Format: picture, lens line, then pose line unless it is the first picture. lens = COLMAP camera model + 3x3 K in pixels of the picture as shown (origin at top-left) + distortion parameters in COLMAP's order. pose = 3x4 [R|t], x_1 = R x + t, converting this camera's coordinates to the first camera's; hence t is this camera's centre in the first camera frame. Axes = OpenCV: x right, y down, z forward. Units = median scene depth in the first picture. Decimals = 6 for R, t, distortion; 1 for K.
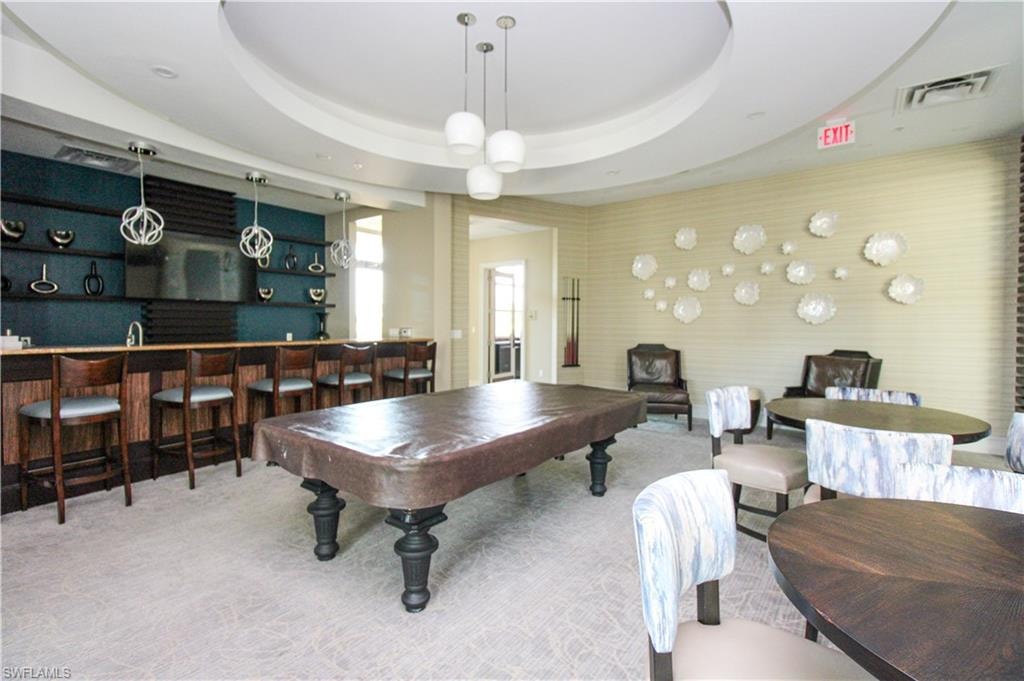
lens RADIAL K [[477.8, 0, 510.3], [0, 477.8, 331.2], [0, 0, 1]] dist [-0.004521, -0.011647]
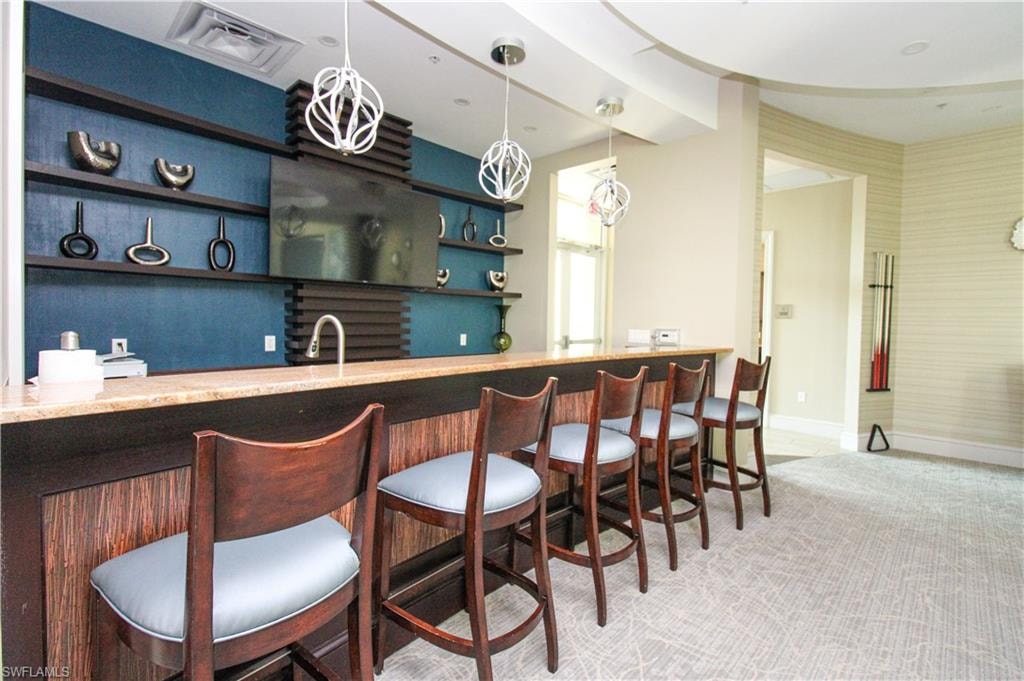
lens RADIAL K [[498.8, 0, 511.0], [0, 498.8, 330.1], [0, 0, 1]] dist [0.002384, -0.014794]
pose [[0.989890, 0.014216, -0.141122, -0.284284], [-0.013737, 0.999896, 0.004366, -0.005132], [0.141170, -0.002383, 0.989983, 0.279810]]
